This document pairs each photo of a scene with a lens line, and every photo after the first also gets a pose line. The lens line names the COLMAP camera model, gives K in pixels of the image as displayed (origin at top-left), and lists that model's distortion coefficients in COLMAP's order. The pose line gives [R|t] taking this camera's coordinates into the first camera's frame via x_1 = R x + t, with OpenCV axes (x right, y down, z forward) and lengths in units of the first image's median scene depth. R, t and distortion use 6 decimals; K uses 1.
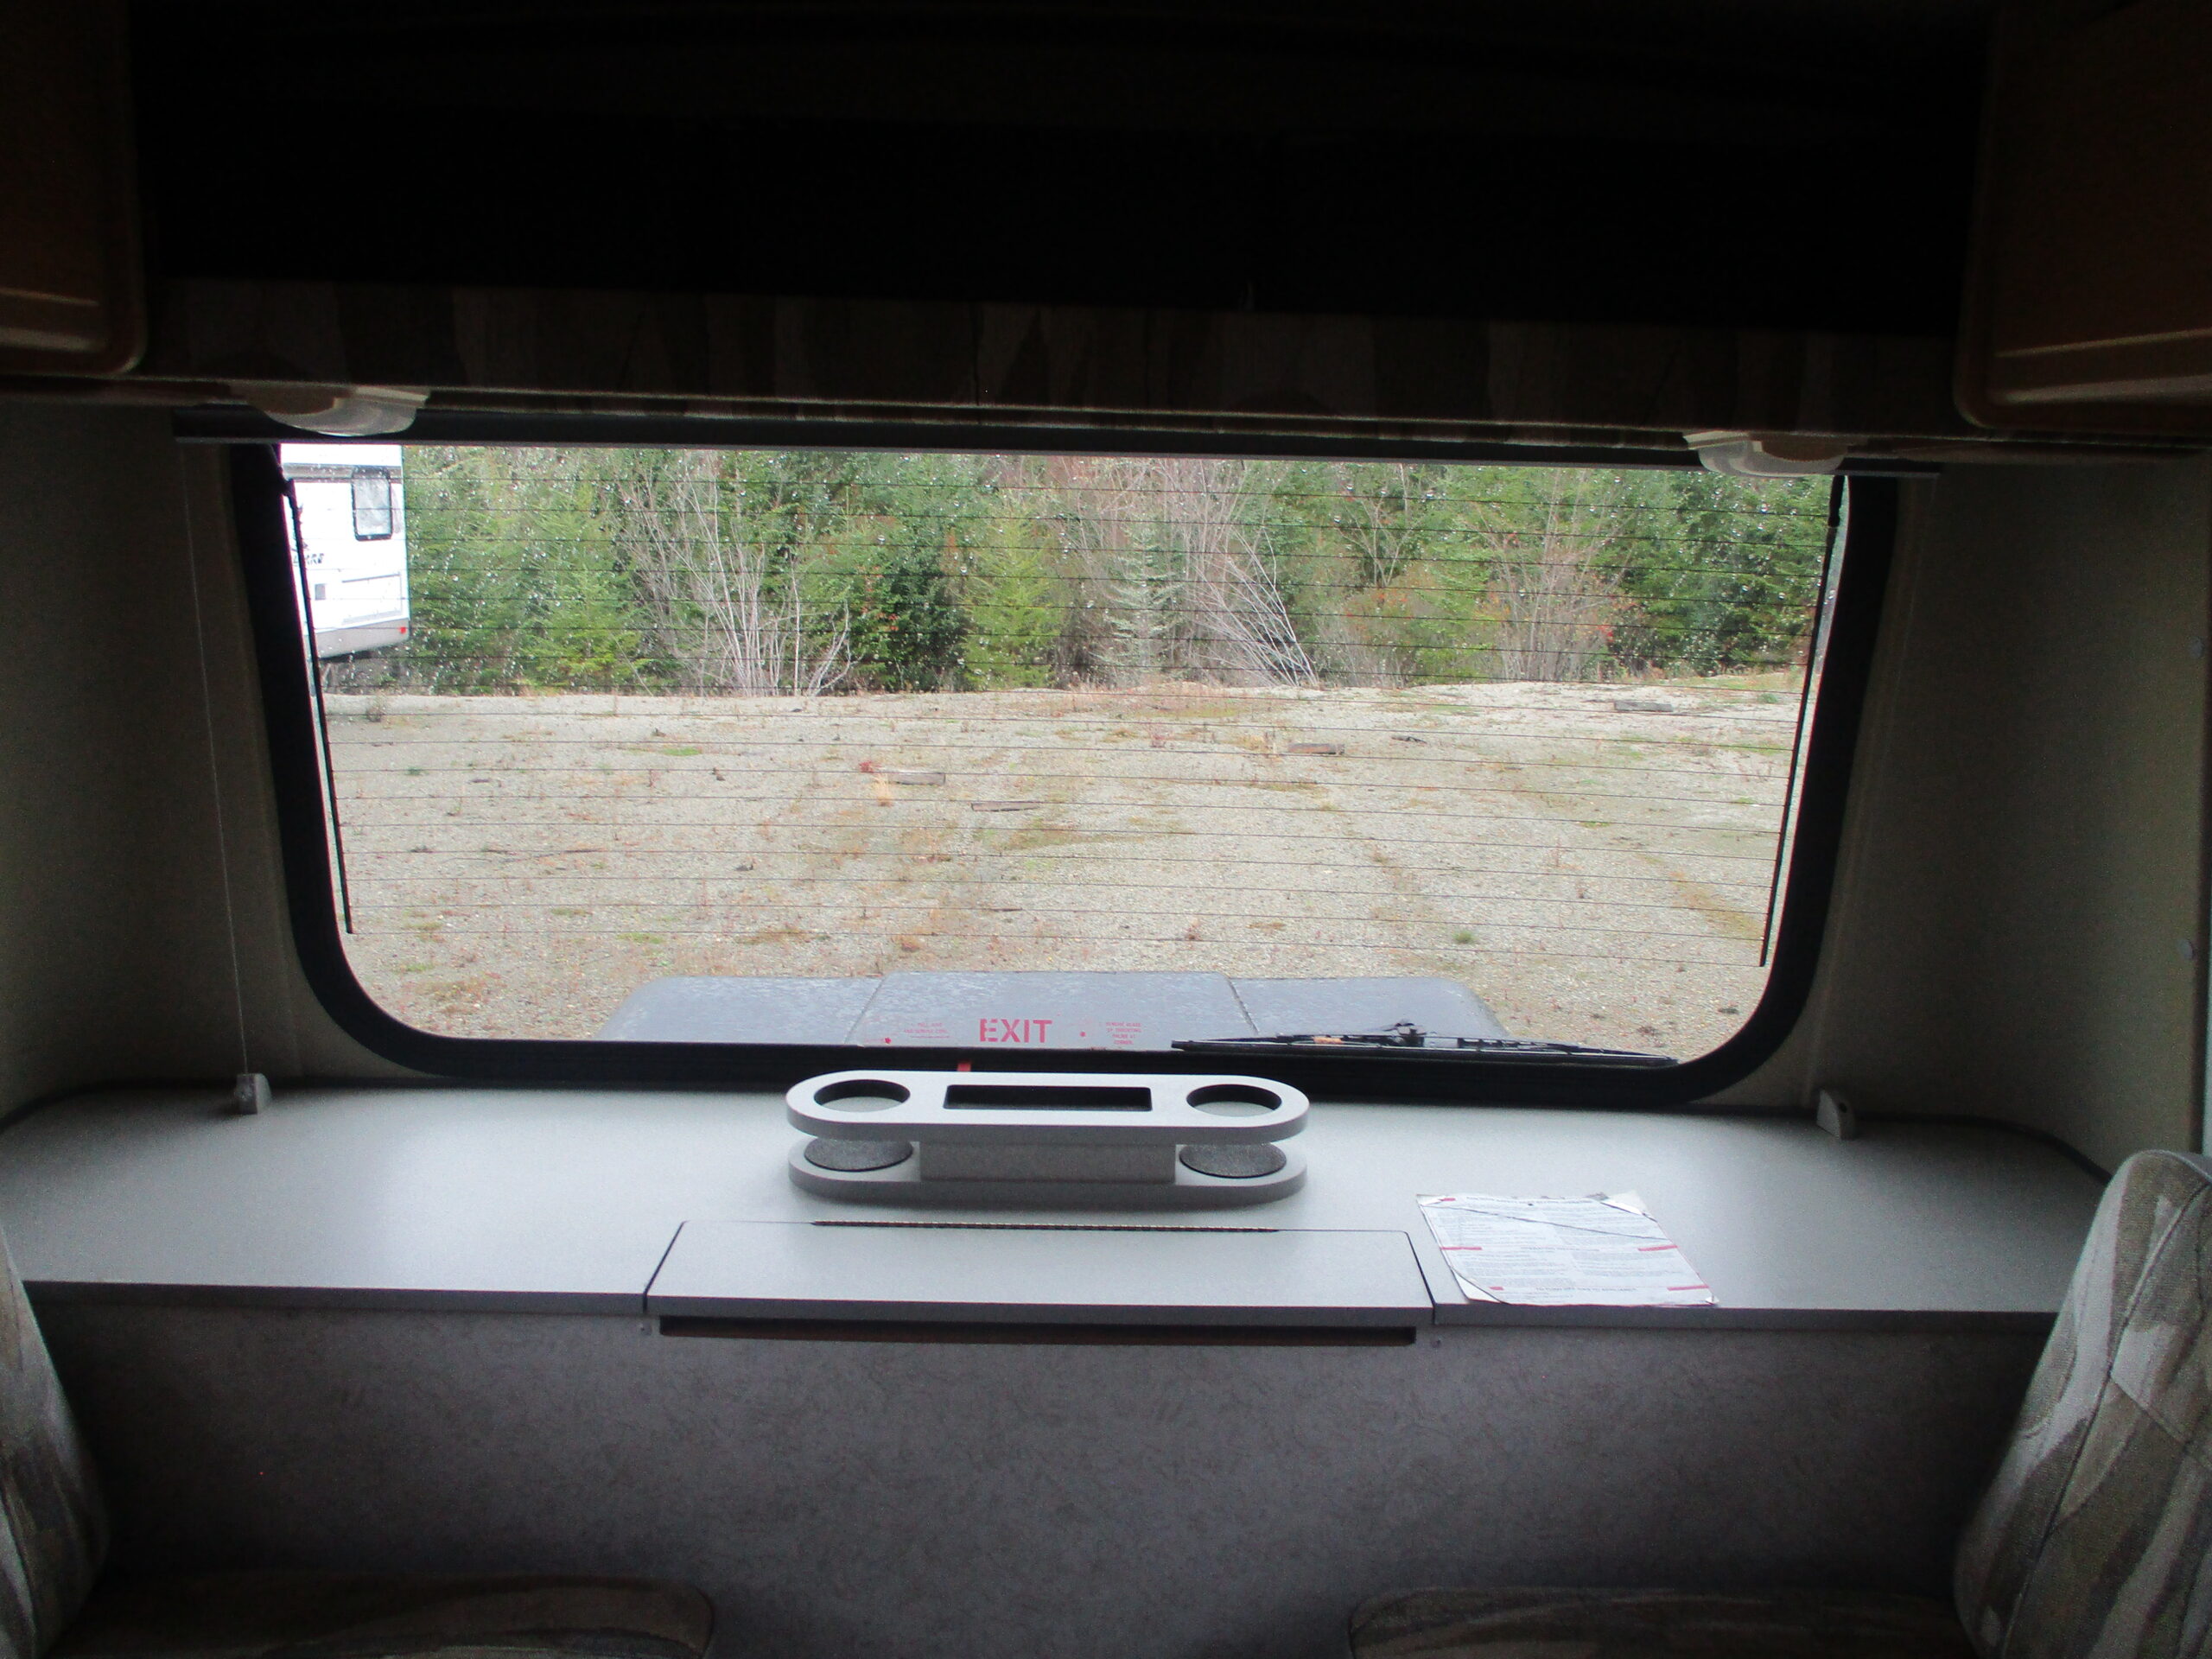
lens RADIAL K [[1920.2, 0, 1106.1], [0, 1920.2, 812.1], [0, 0, 1]] dist [-0.005982, 0.007385]
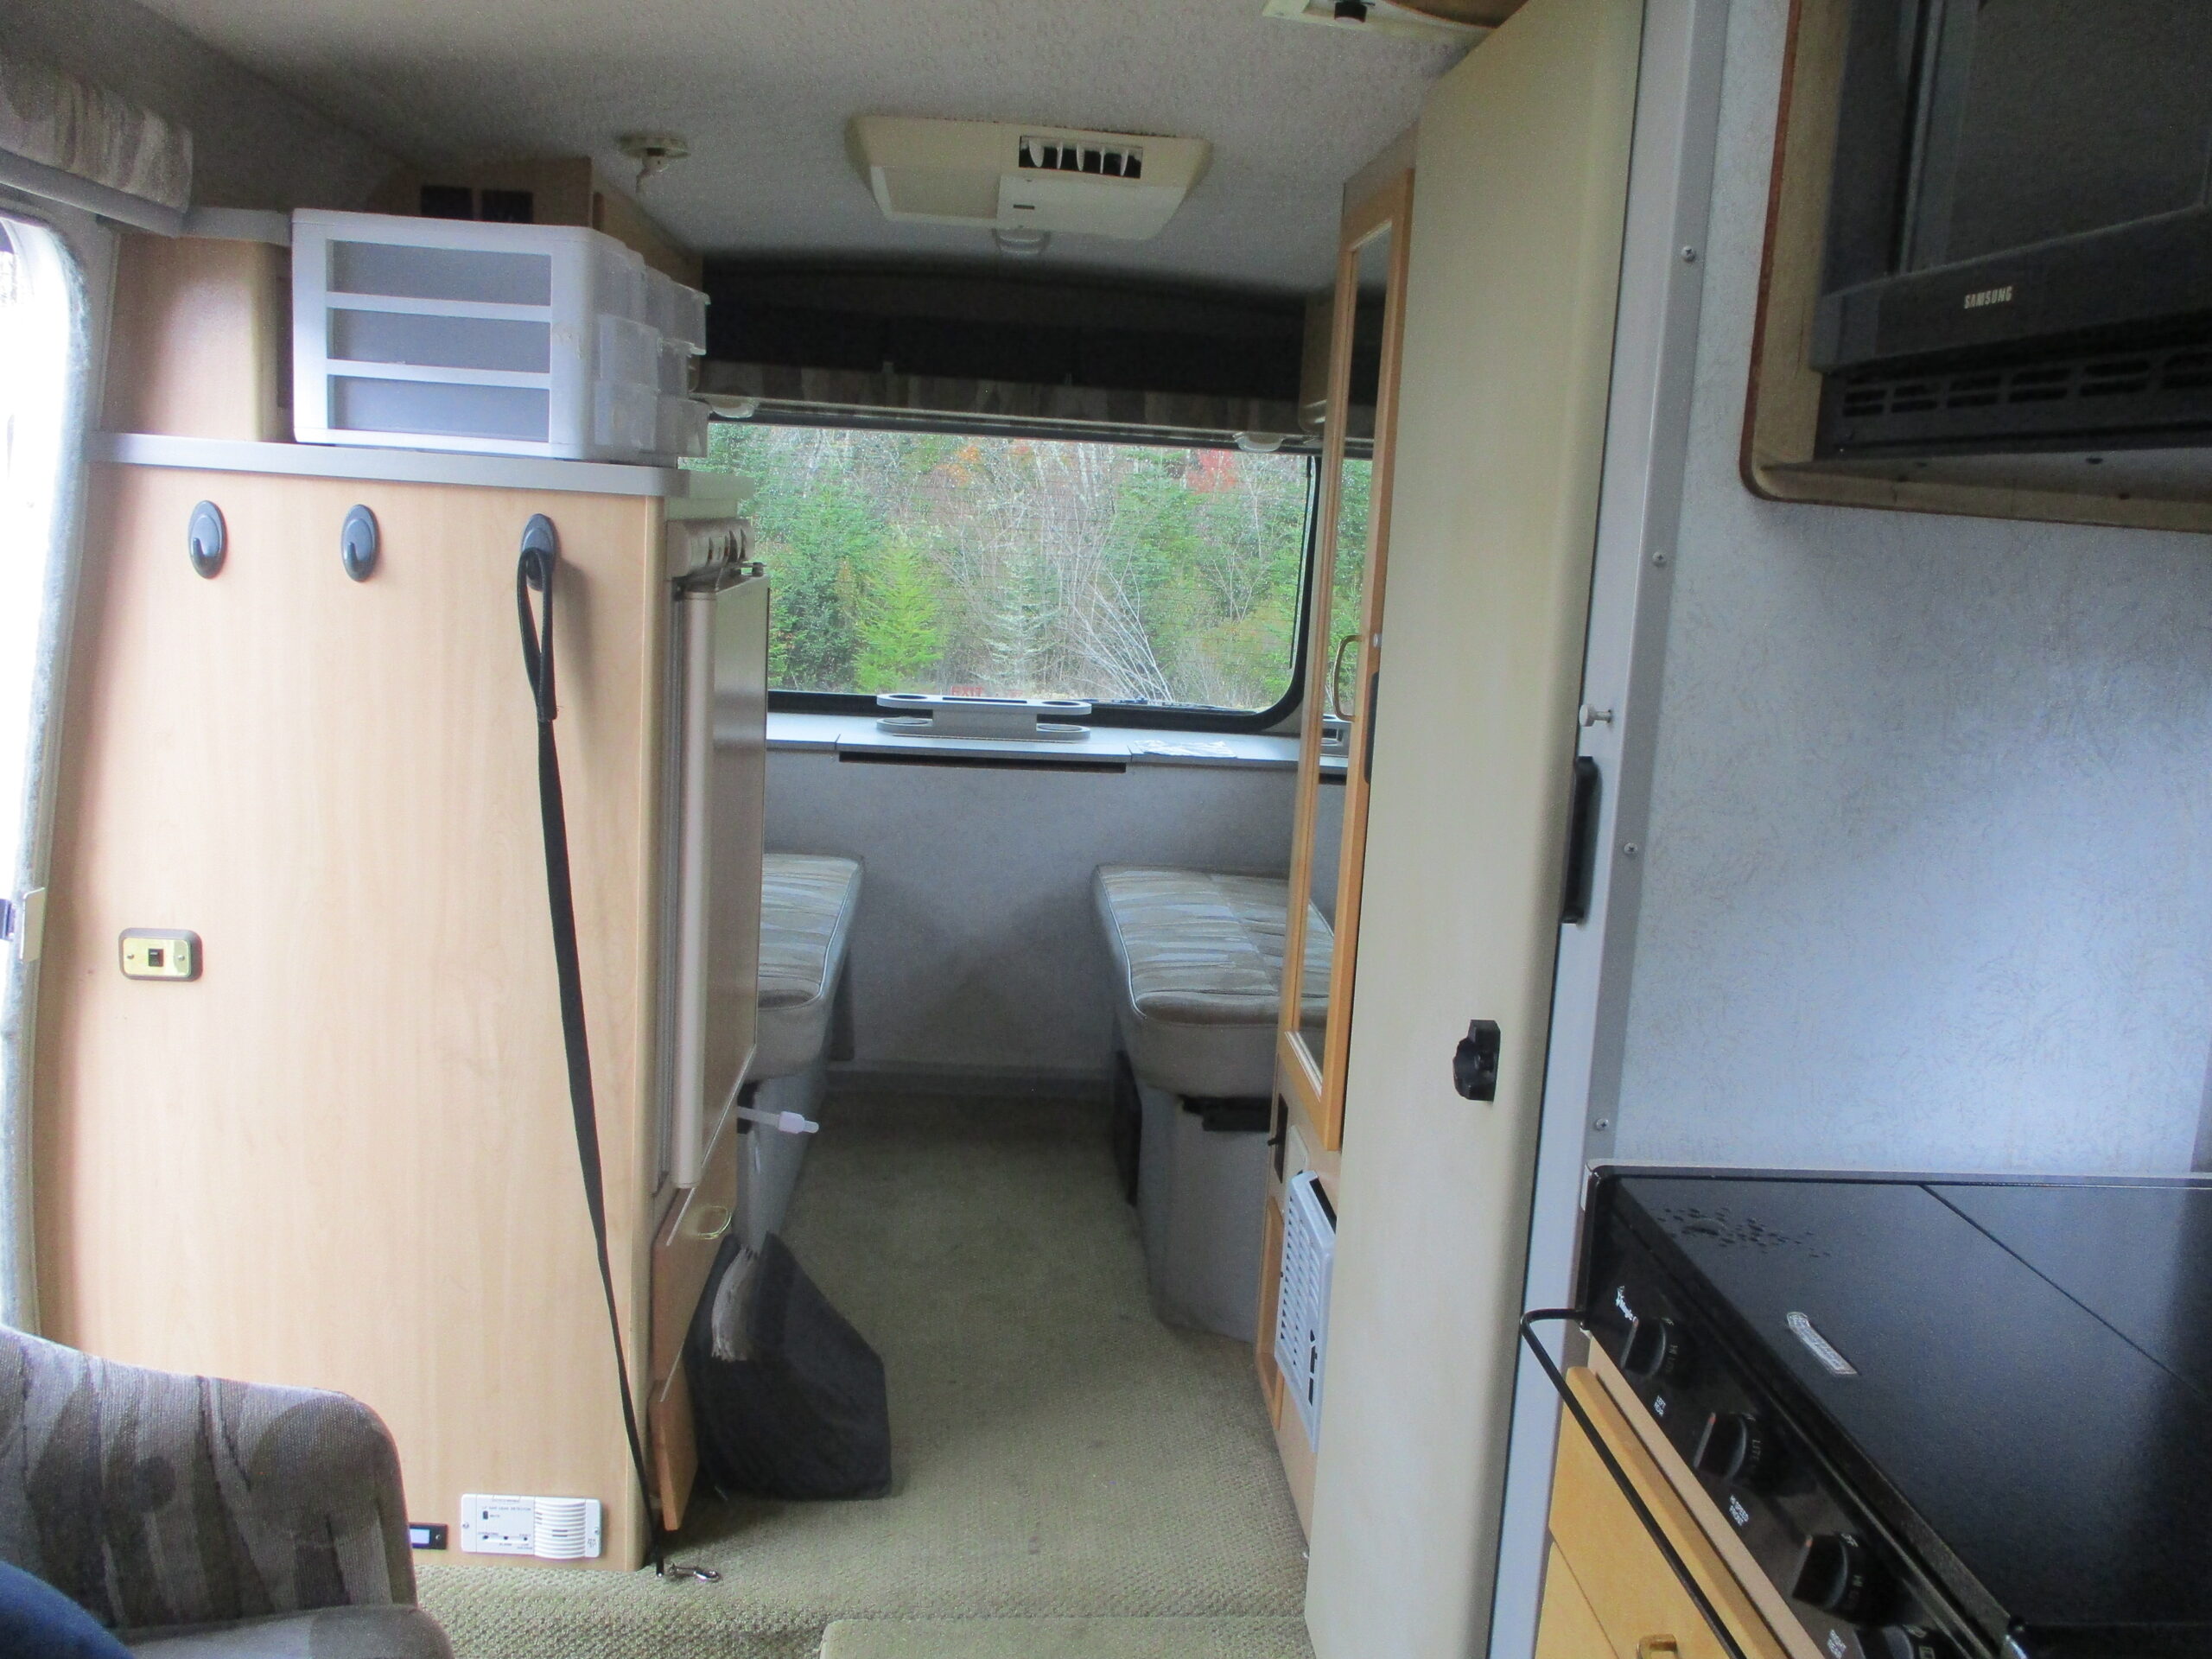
lens RADIAL K [[1920.2, 0, 1106.1], [0, 1920.2, 812.1], [0, 0, 1]] dist [-0.005982, 0.007385]
pose [[0.997482, 0.023135, 0.067037, -0.002551], [-0.021381, 0.999413, -0.026764, 0.024489], [-0.067617, 0.025263, 0.997391, -0.100124]]
